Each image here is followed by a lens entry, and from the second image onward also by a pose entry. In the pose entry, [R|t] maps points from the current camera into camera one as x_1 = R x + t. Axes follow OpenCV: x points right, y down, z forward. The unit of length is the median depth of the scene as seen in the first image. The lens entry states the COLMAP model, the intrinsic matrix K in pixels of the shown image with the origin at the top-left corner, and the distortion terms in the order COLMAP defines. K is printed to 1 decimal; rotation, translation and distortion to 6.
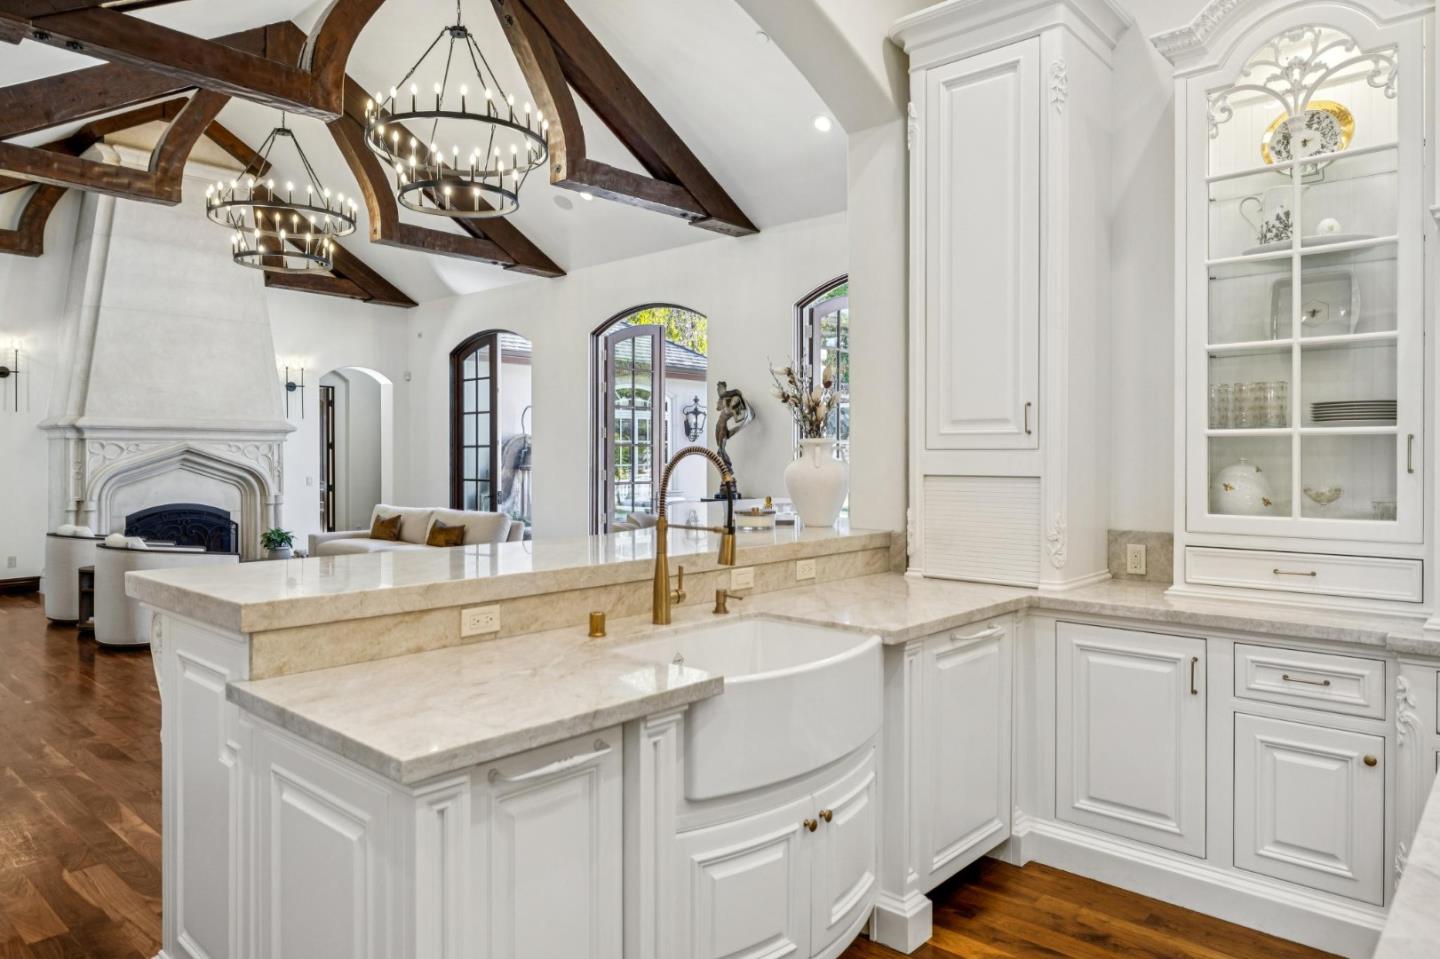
lens RADIAL K [[988.2, 0, 751.2], [0, 988.2, 466.5], [0, 0, 1]] dist [-0.000600, 0.002998]
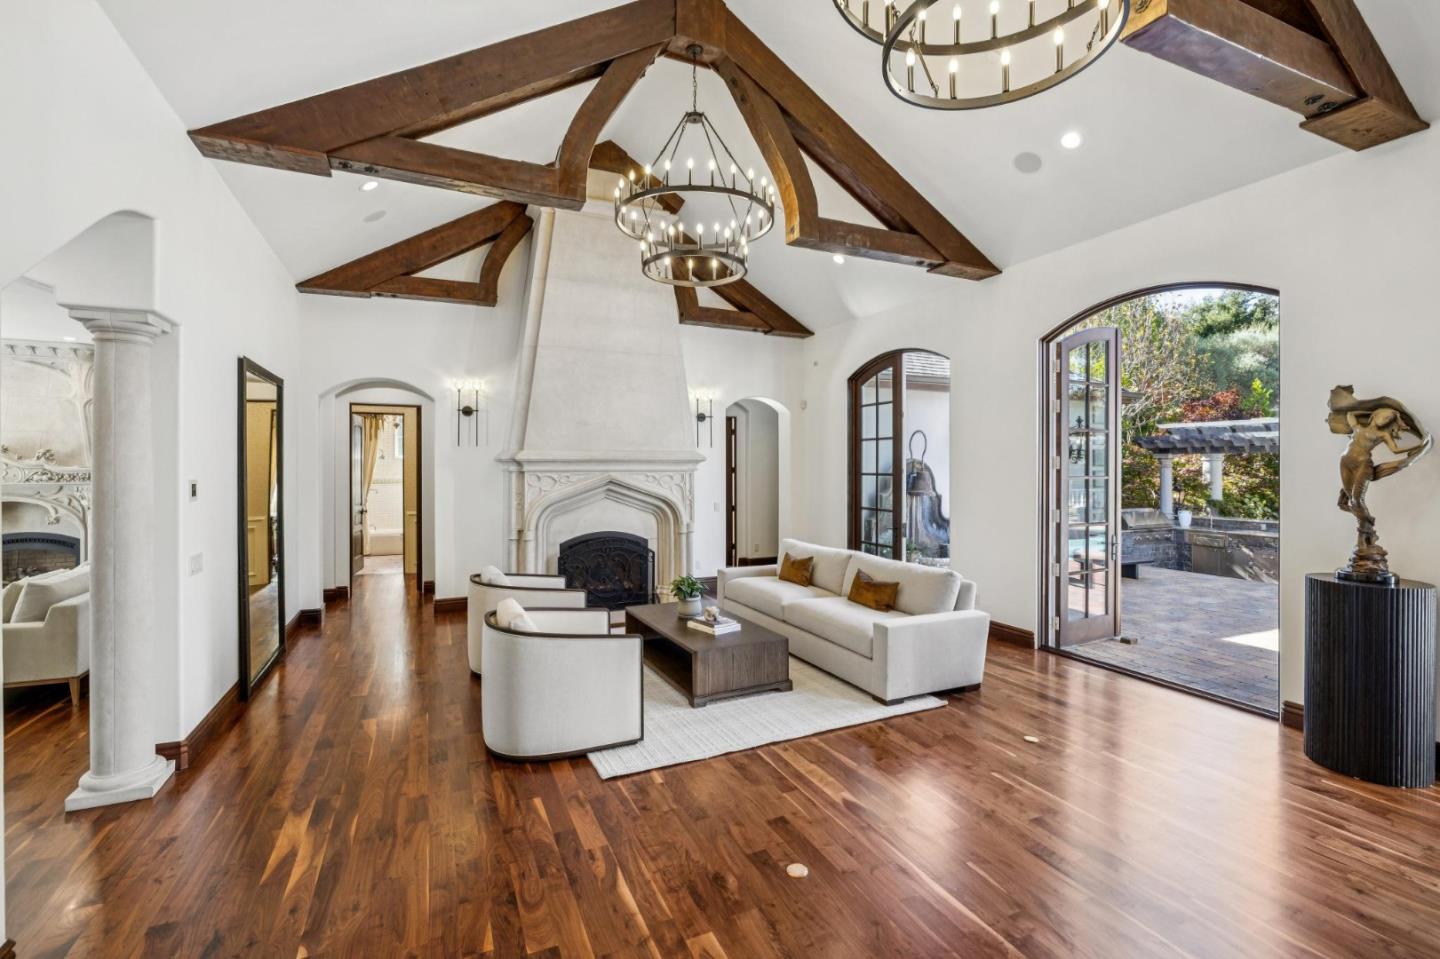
lens RADIAL K [[649.7, 0, 721.0], [0, 649.7, 473.7], [0, 0, 1]] dist [-0.009520, 0.001189]
pose [[0.920108, 0.004207, -0.391643, -0.196795], [-0.001369, 0.999971, 0.007526, -0.029325], [0.391663, -0.006388, 0.920086, 0.417536]]
